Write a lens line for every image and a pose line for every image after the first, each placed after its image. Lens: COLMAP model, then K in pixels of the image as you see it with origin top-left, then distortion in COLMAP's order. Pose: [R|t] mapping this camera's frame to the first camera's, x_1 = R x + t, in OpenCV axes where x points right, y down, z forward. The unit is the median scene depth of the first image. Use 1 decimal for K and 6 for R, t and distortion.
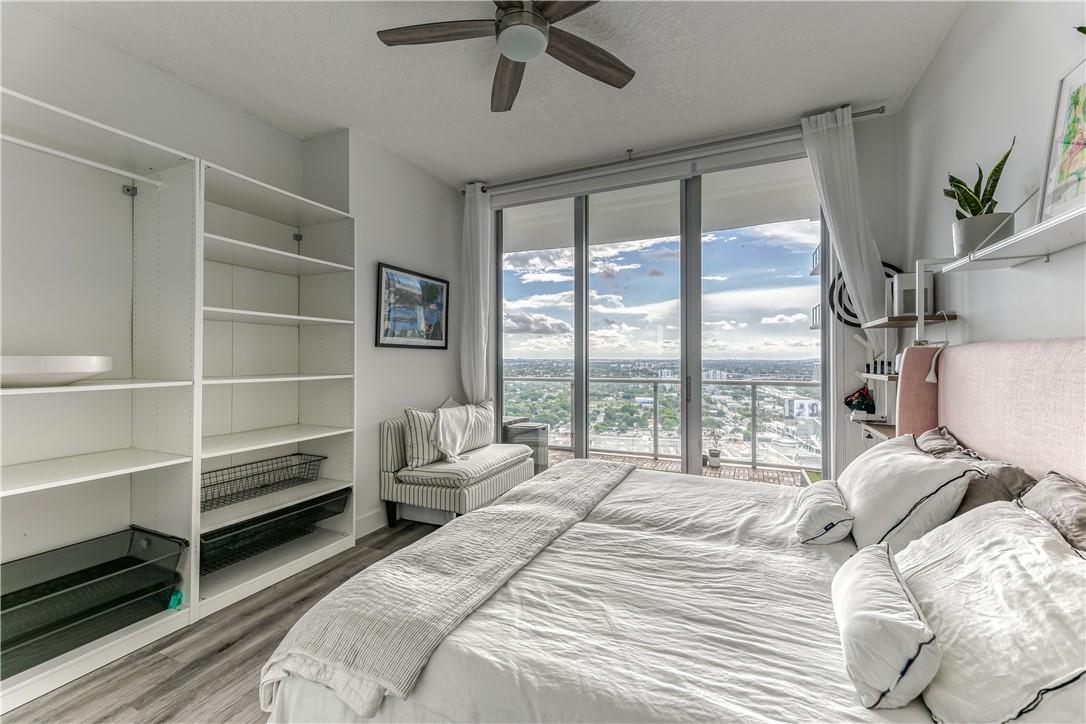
lens RADIAL K [[441.4, 0, 547.5], [0, 441.4, 352.1], [0, 0, 1]] dist [0.008161, -0.000219]
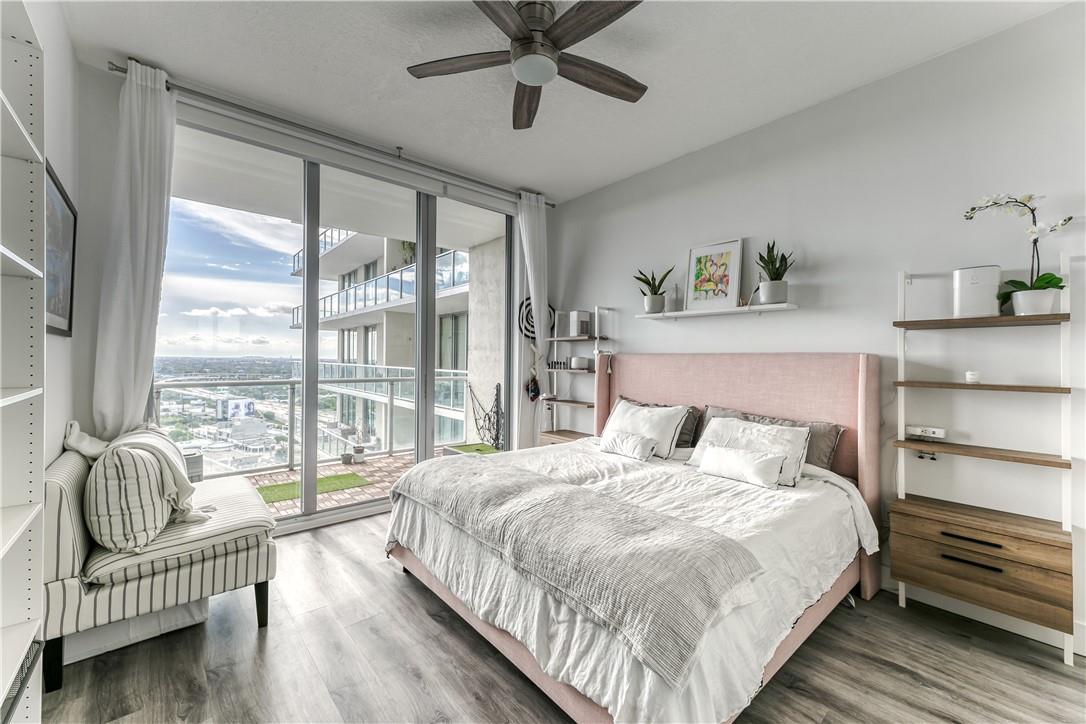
lens RADIAL K [[441.4, 0, 539.8], [0, 441.4, 353.9], [0, 0, 1]] dist [0.008161, -0.000219]
pose [[0.417246, 0.018517, 0.908605, -0.544342], [-0.026295, 0.999620, -0.008297, 0.005471], [-0.908413, -0.020430, 0.417574, 0.275024]]
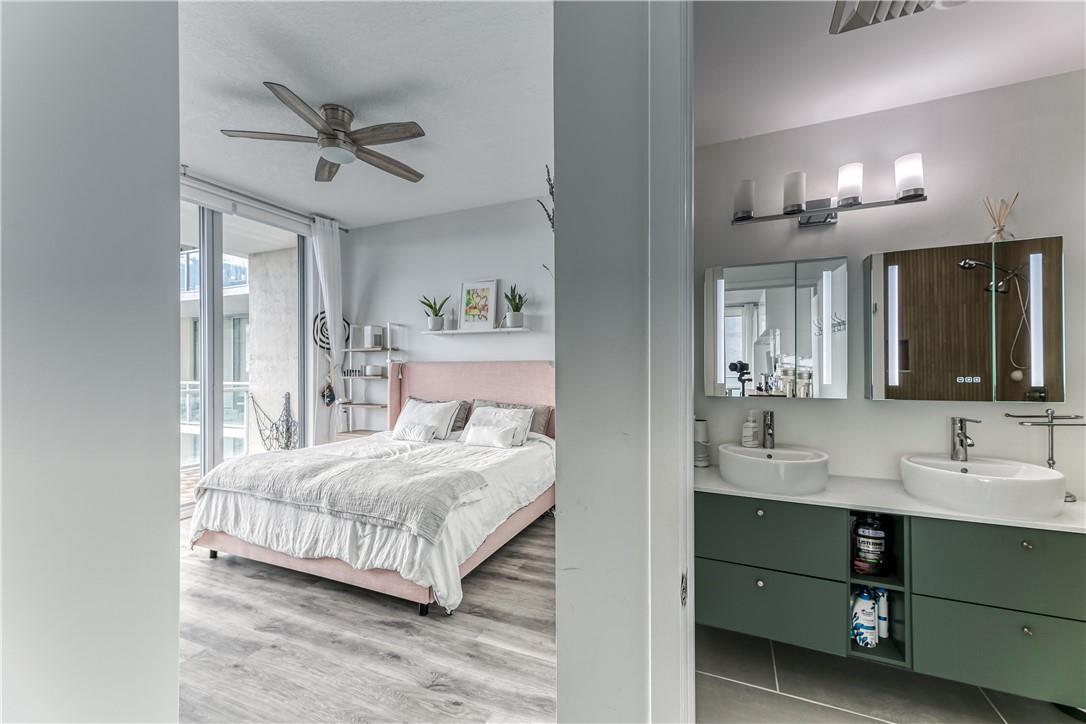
lens RADIAL K [[441.4, 0, 545.6], [0, 441.4, 361.4], [0, 0, 1]] dist [0.008161, -0.000219]
pose [[-0.036491, 0.014860, 0.999223, -0.810680], [-0.009673, 0.999837, -0.015223, 0.004485], [-0.999287, -0.010221, -0.036341, 0.190156]]
